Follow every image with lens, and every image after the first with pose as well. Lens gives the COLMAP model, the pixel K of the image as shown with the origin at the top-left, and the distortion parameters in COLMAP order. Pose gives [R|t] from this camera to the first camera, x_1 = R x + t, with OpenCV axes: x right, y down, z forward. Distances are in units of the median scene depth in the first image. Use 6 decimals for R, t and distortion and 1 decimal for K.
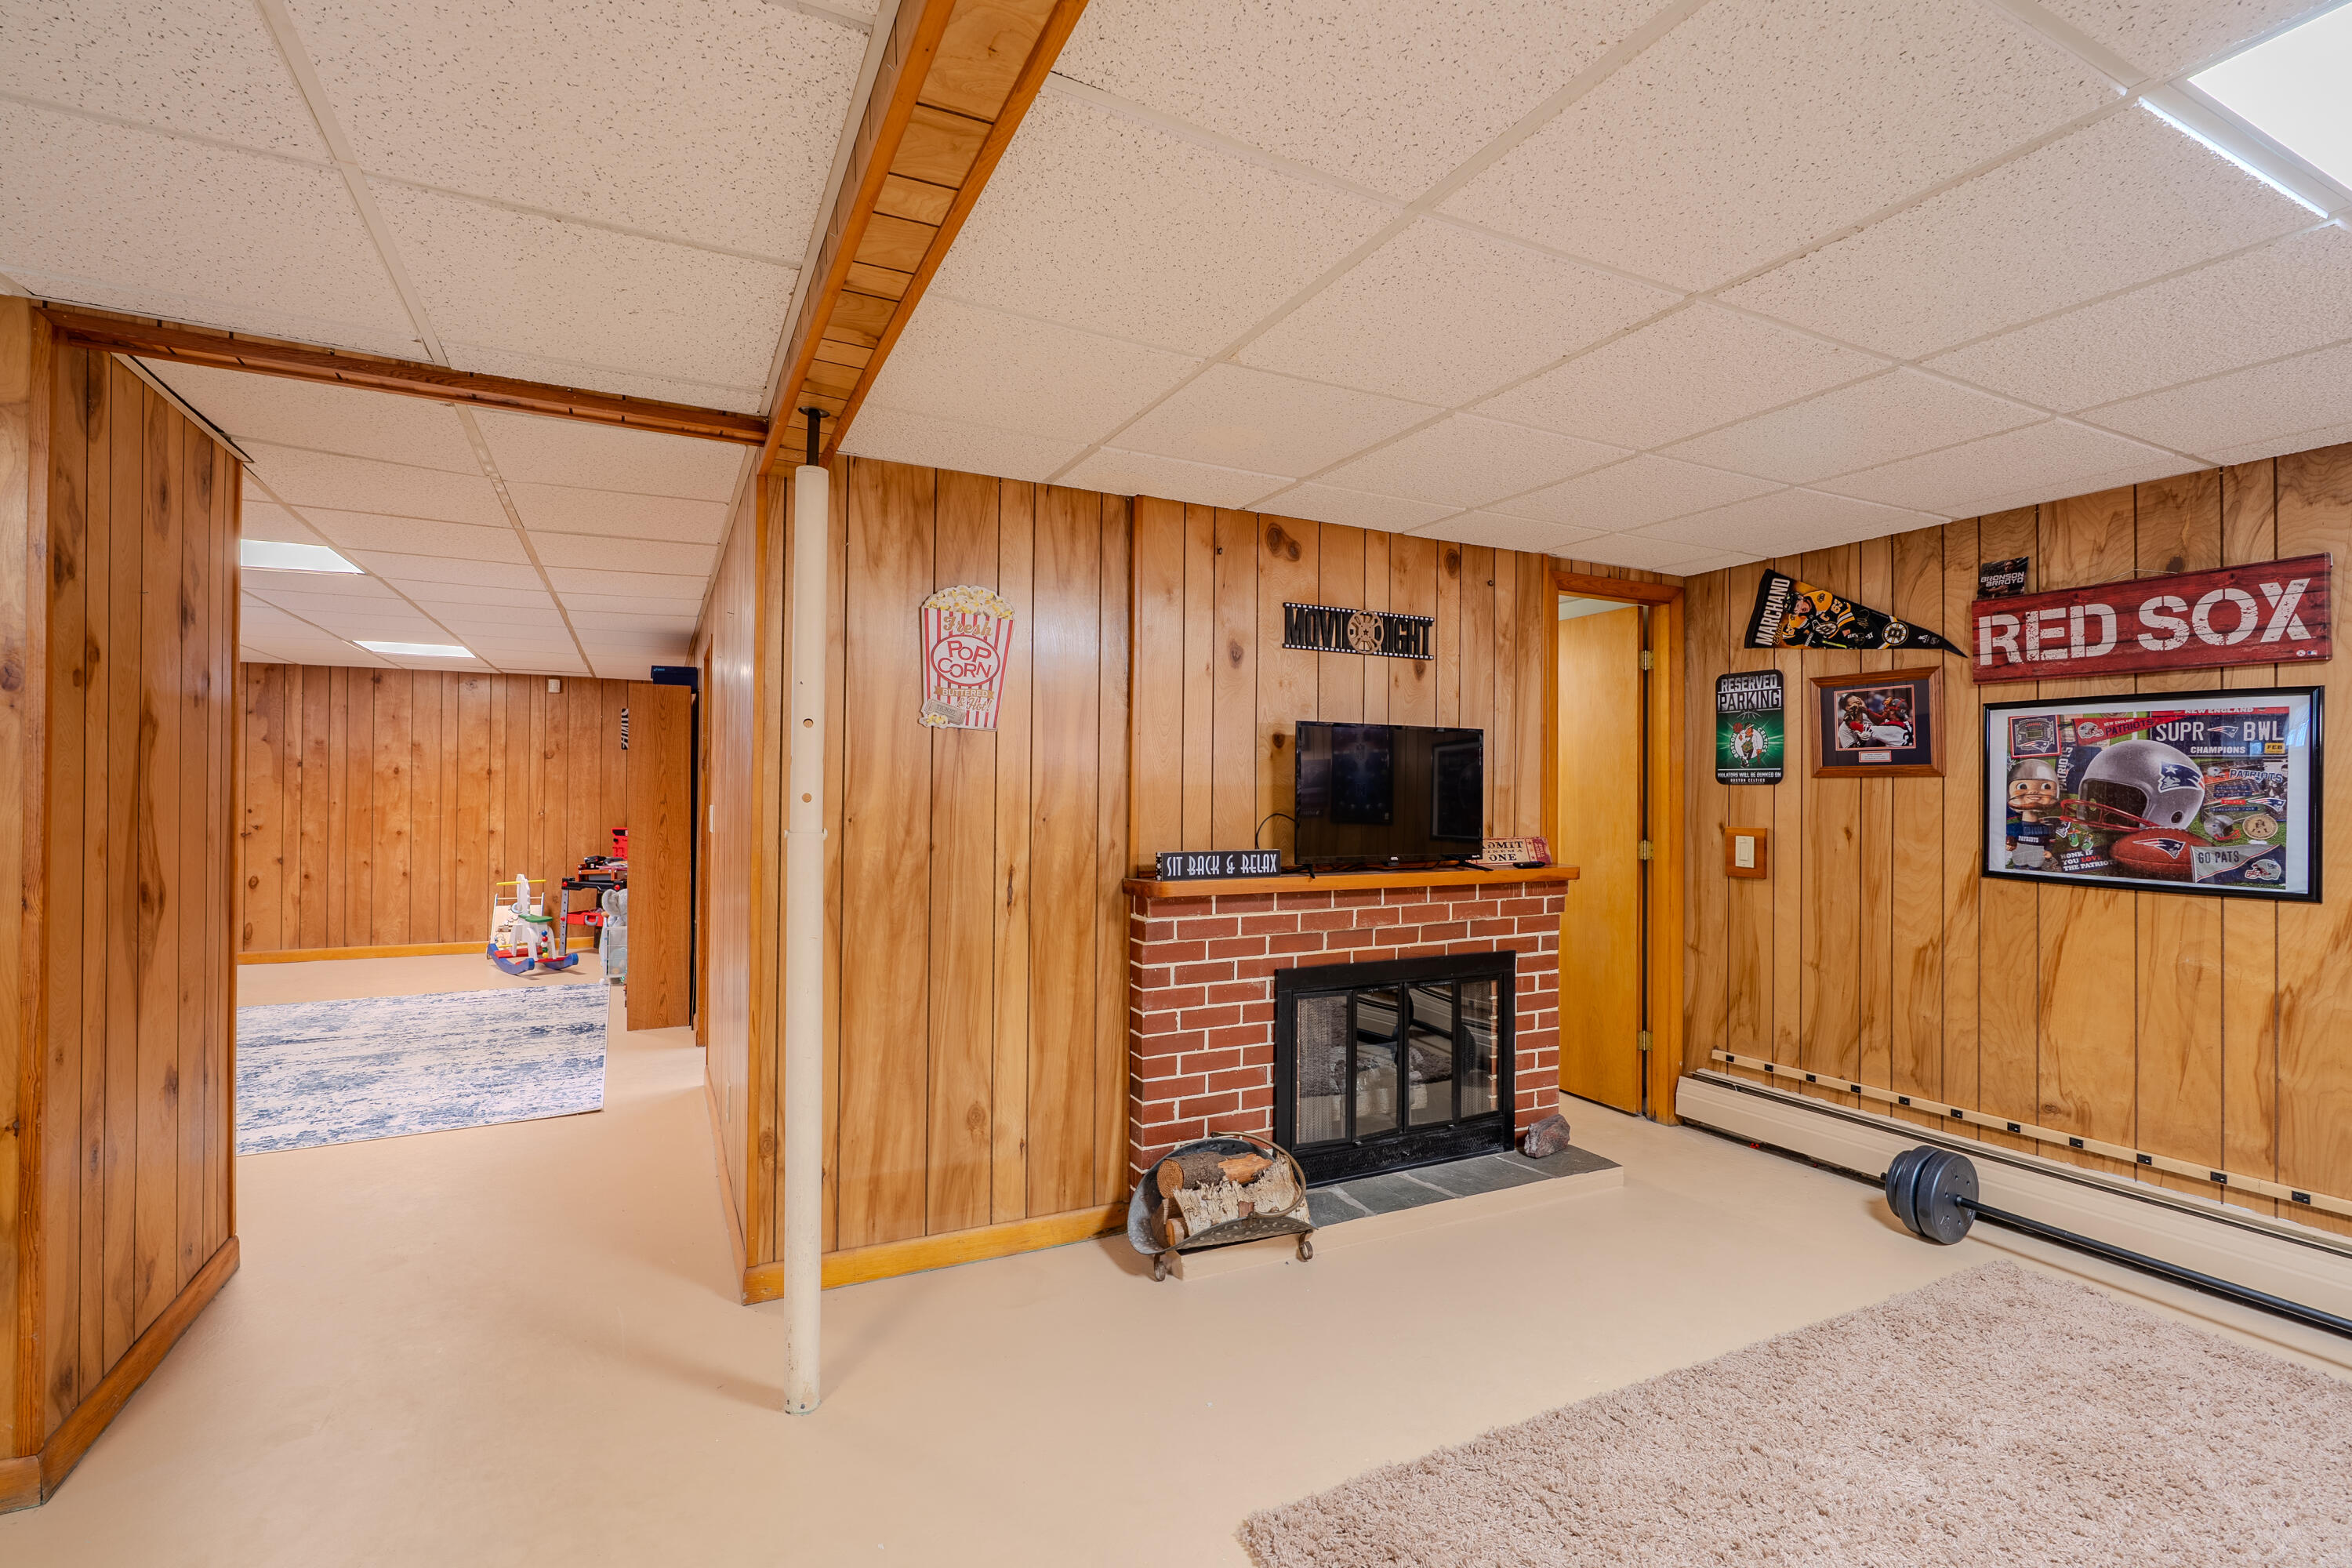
lens RADIAL K [[1059.7, 0, 1179.8], [0, 1059.7, 781.9], [0, 0, 1]] dist [0.000491, -0.000070]
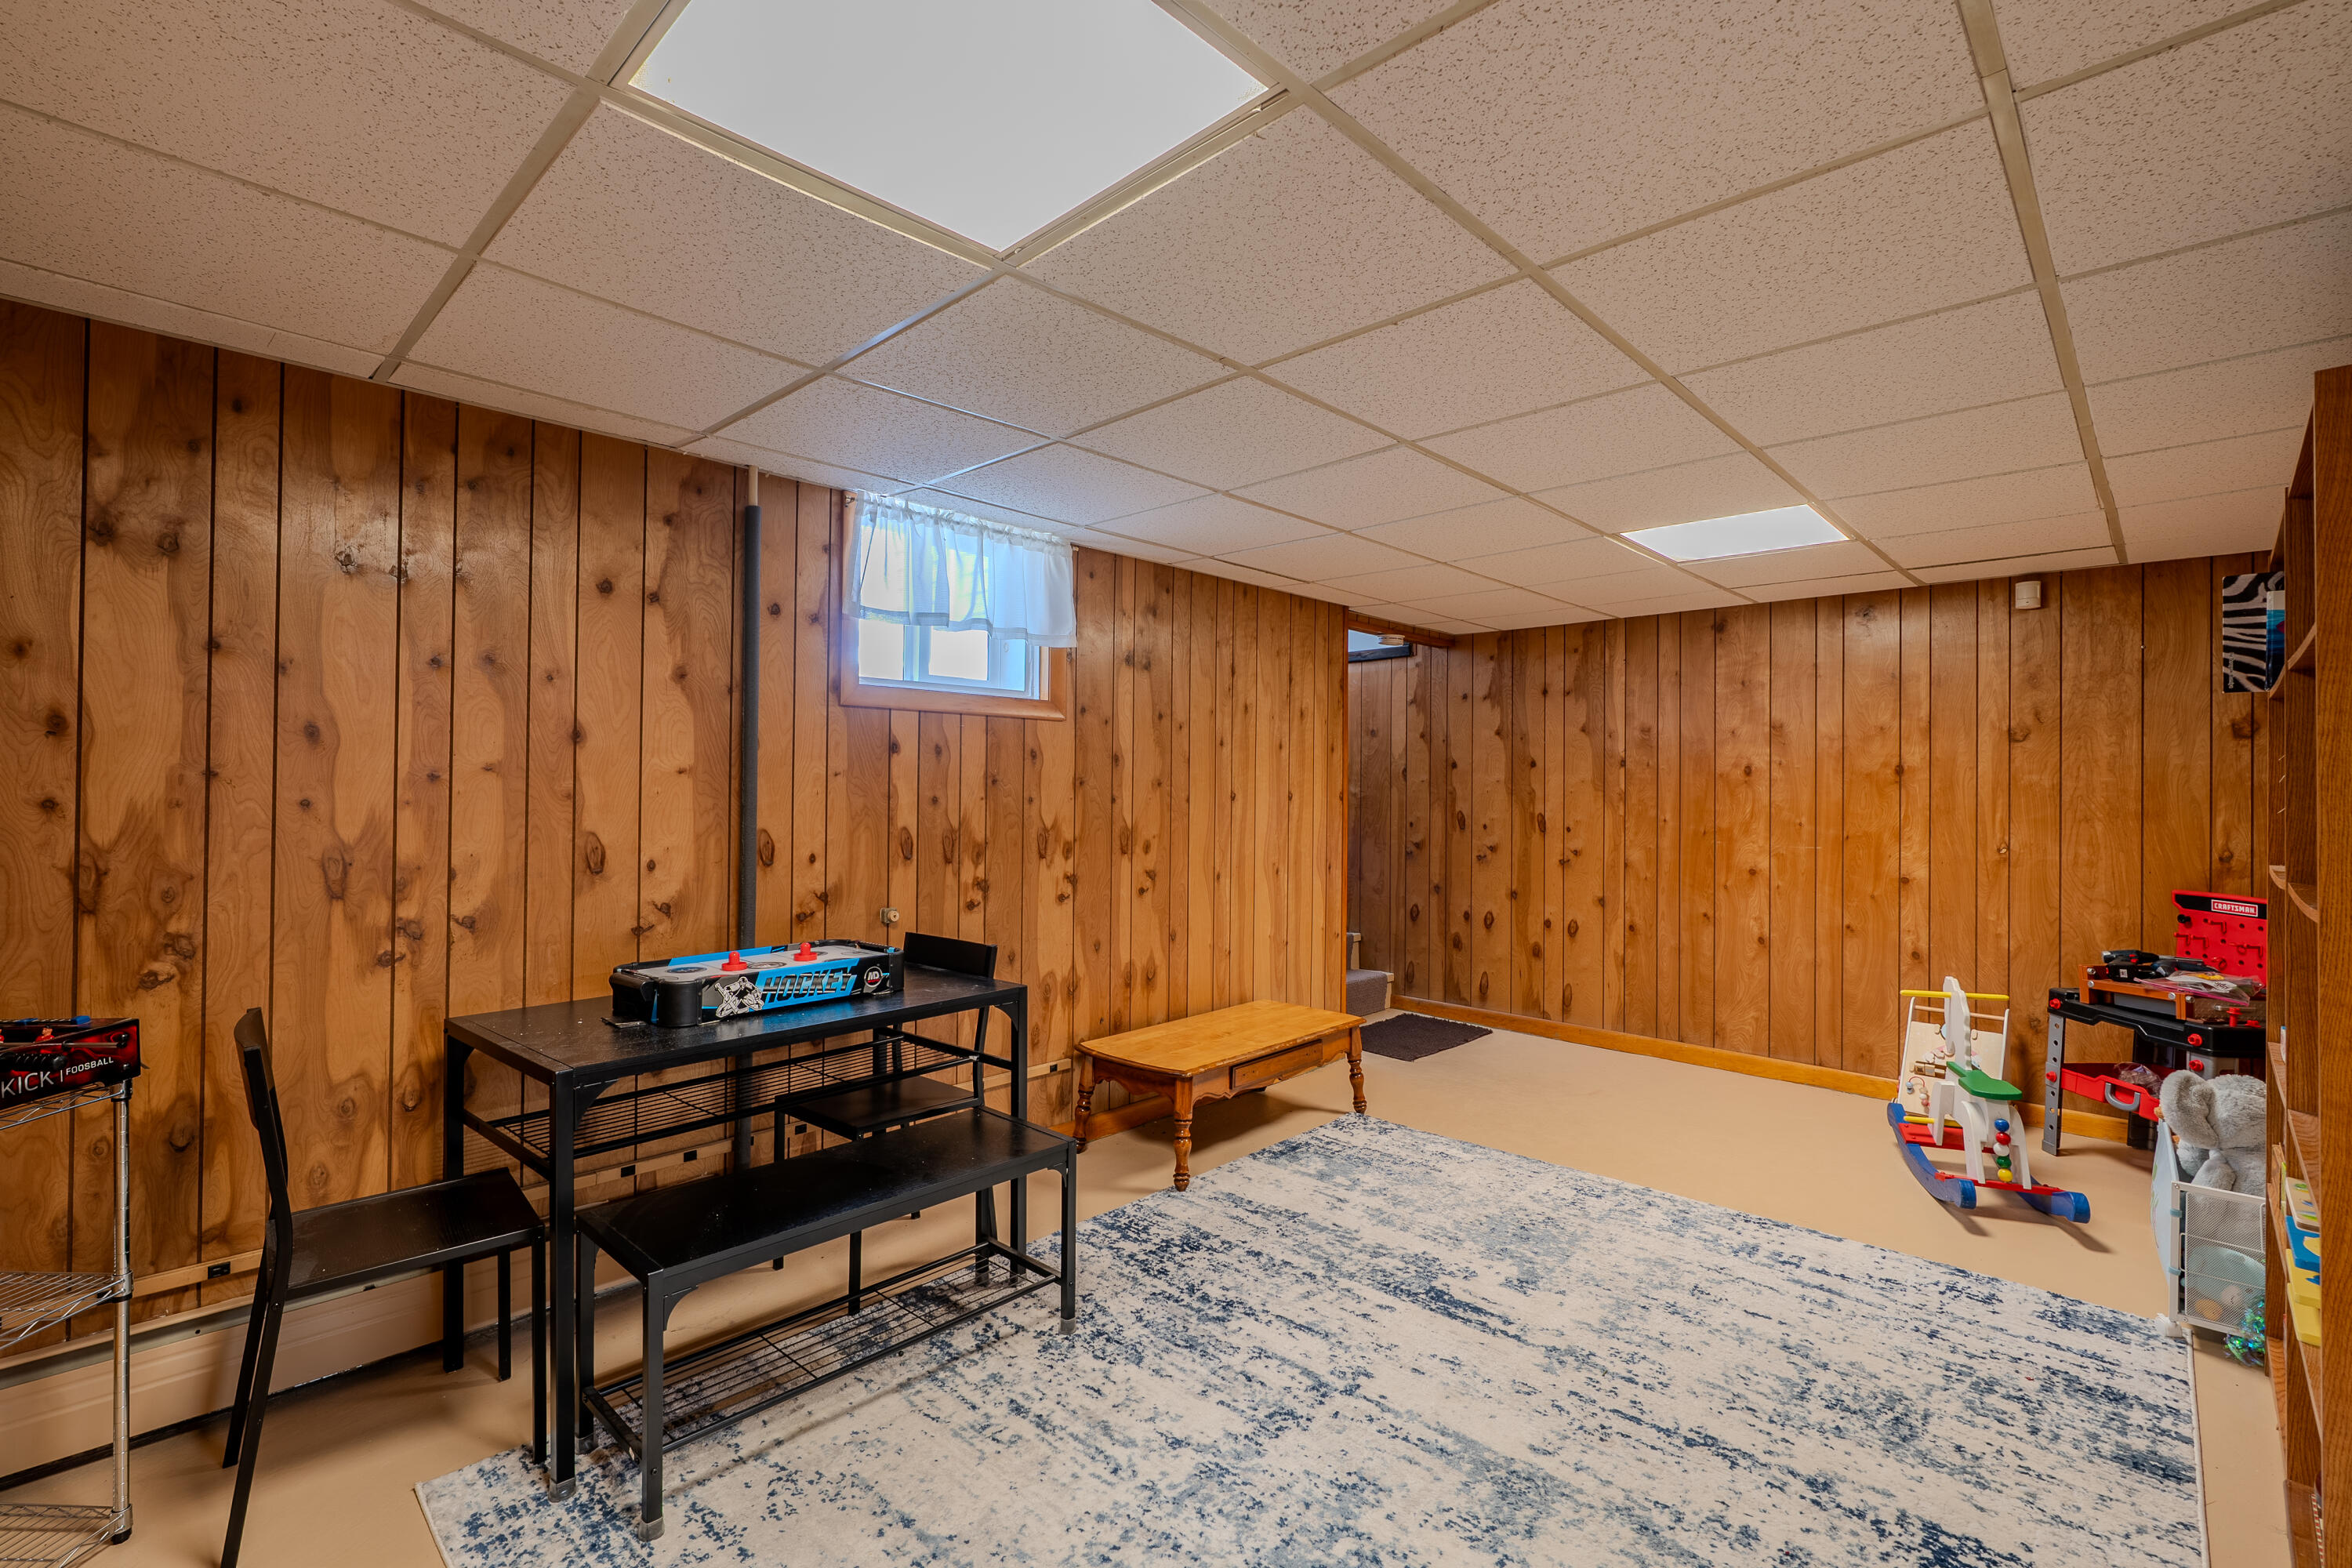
lens RADIAL K [[1059.7, 0, 1179.4], [0, 1059.7, 781.0], [0, 0, 1]] dist [0.000491, -0.000070]
pose [[0.338032, -0.009171, -0.941090, -0.270631], [0.004144, 0.999957, -0.008256, -0.000768], [0.941125, -0.001109, 0.338056, 0.479692]]
